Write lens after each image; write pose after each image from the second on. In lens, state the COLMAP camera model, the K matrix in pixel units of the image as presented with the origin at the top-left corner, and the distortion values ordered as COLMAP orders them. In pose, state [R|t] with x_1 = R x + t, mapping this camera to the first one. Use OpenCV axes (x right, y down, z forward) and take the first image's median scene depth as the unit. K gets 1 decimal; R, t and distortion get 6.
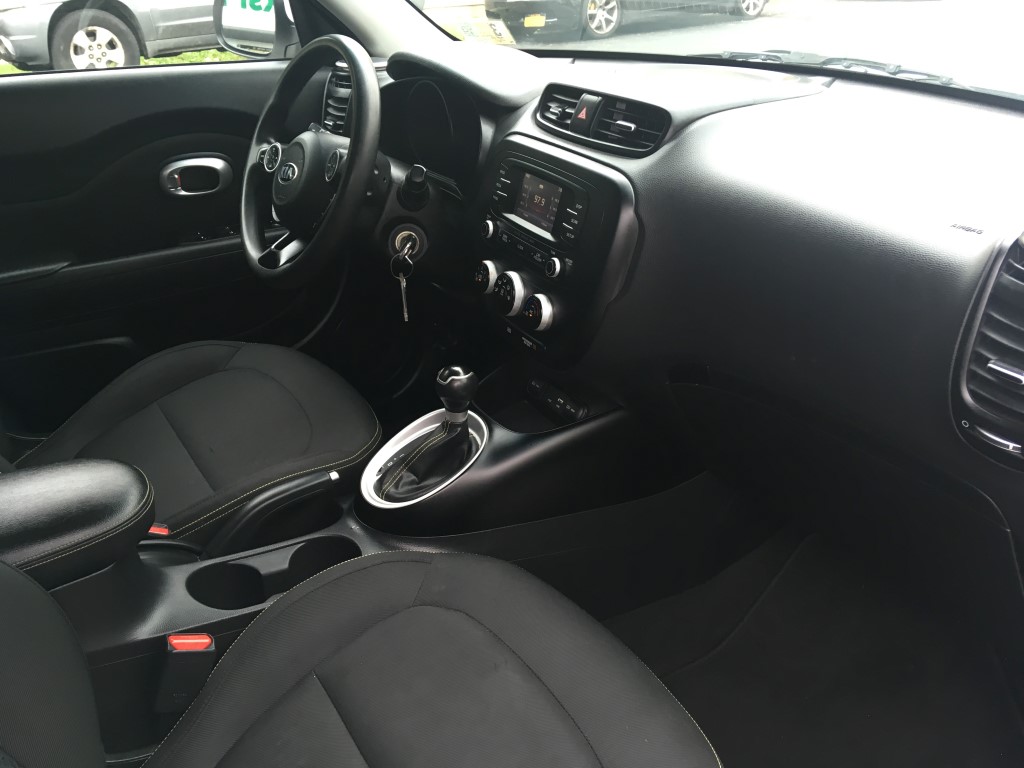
lens RADIAL K [[864.2, 0, 509.2], [0, 864.2, 381.1], [0, 0, 1]] dist [0.112409, -0.173868]
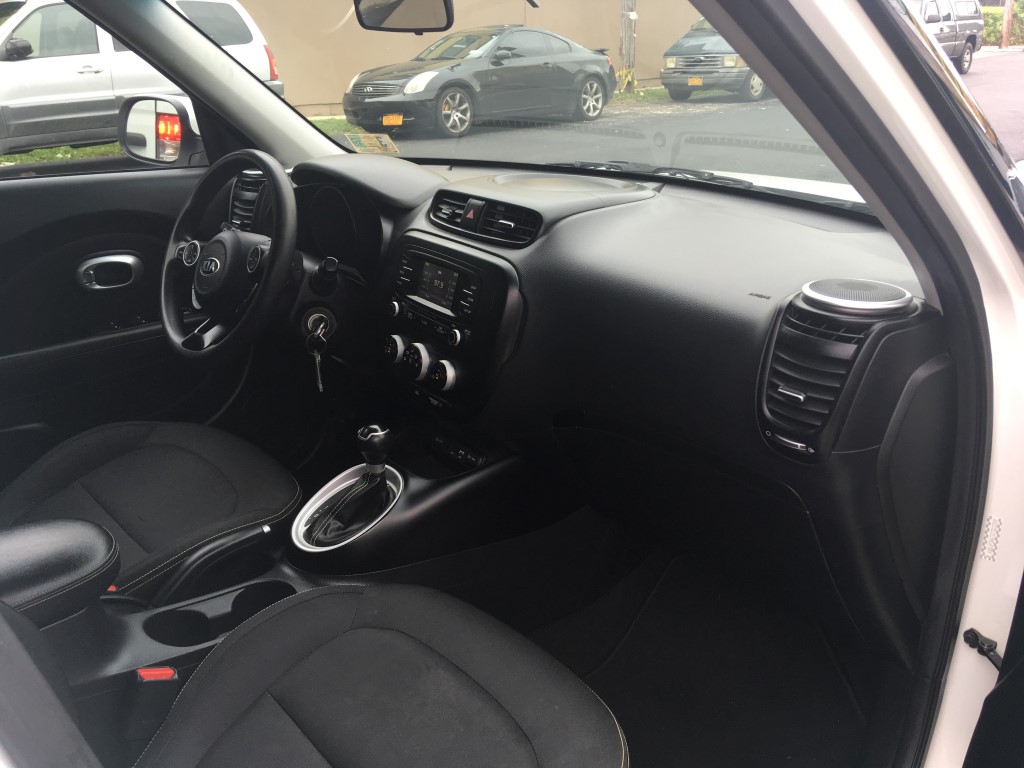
lens RADIAL K [[864.2, 0, 509.7], [0, 864.2, 382.7], [0, 0, 1]] dist [0.112409, -0.173868]
pose [[0.987184, -0.044239, 0.153332, -0.055031], [0.058429, 0.994289, -0.089310, 0.040075], [-0.148505, 0.097125, 0.984131, -0.179116]]
